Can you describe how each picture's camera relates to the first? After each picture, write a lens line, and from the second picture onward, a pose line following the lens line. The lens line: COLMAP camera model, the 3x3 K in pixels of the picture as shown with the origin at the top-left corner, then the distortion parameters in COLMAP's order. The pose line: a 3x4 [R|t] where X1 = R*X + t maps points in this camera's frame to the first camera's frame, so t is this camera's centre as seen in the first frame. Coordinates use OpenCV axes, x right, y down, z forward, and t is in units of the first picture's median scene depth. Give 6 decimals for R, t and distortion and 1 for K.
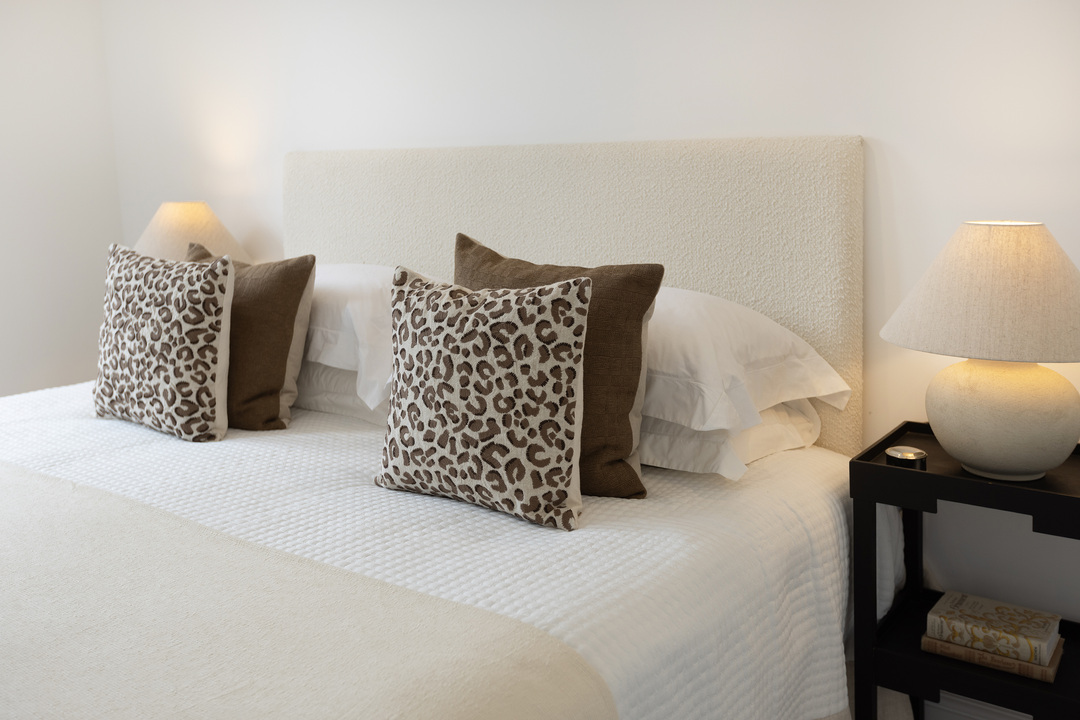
lens RADIAL K [[1003.7, 0, 540.0], [0, 1003.7, 360.0], [0, 0, 1]] dist [-0.007284, -0.009134]
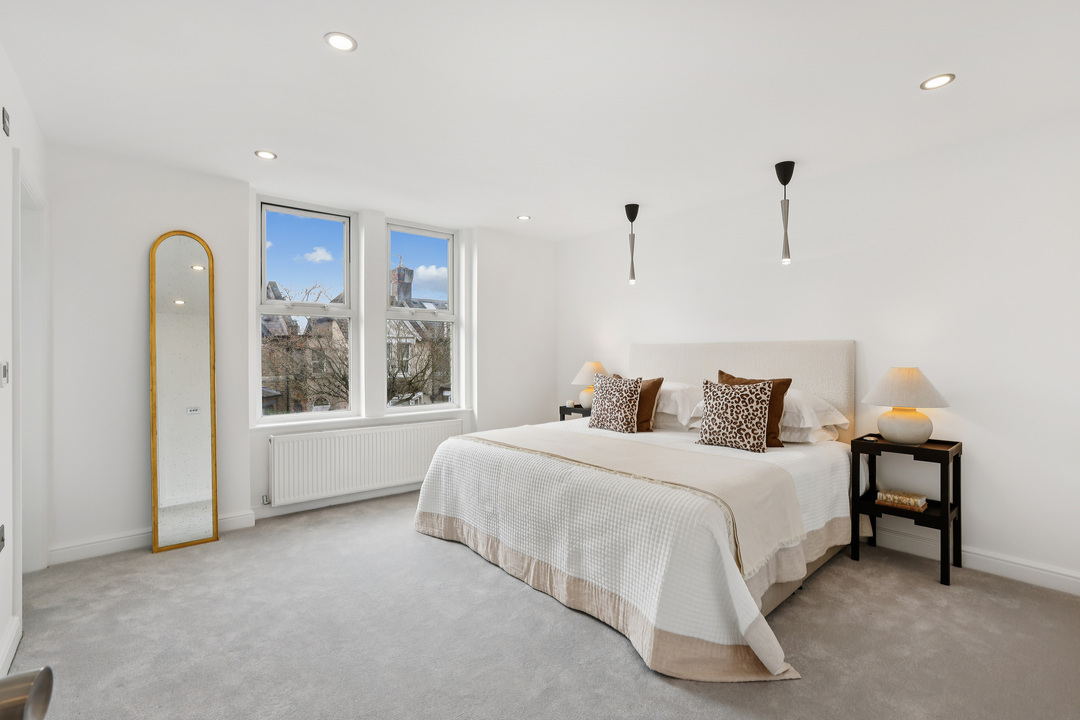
lens RADIAL K [[512.4, 0, 543.6], [0, 512.4, 422.4], [0, 0, 1]] dist [-0.003339, -0.000007]
pose [[0.978289, 0.026543, -0.205536, -0.343407], [-0.036141, 0.998417, -0.043087, 0.159694], [0.204067, 0.049580, 0.977701, -0.867879]]
